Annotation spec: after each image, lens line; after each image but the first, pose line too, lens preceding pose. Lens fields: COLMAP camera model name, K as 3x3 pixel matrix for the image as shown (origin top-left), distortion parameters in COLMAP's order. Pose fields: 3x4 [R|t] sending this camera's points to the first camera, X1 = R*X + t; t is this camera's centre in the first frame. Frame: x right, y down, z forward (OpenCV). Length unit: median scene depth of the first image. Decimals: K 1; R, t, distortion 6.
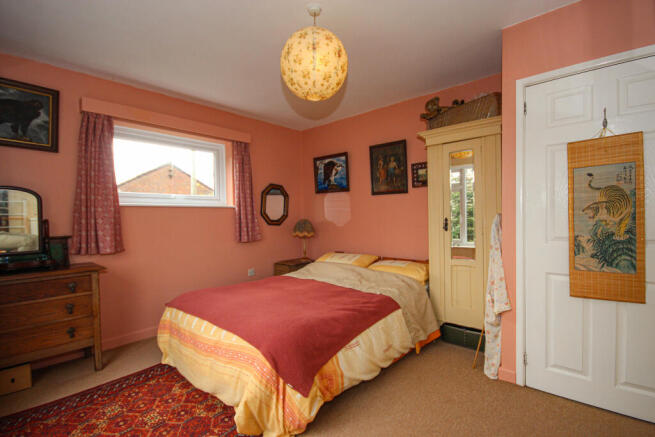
lens RADIAL K [[298.2, 0, 331.6], [0, 298.2, 218.2], [0, 0, 1]] dist [-0.026736, 0.000053]
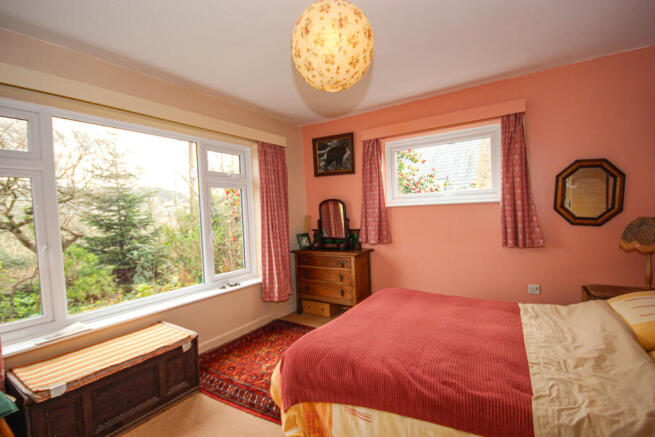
lens RADIAL K [[298.2, 0, 331.6], [0, 298.2, 218.2], [0, 0, 1]] dist [-0.026736, 0.000053]
pose [[0.139726, 0.028374, -0.989784, 0.526257], [0.032265, 0.998928, 0.033191, -0.045436], [0.989664, -0.036573, 0.138661, 0.602570]]
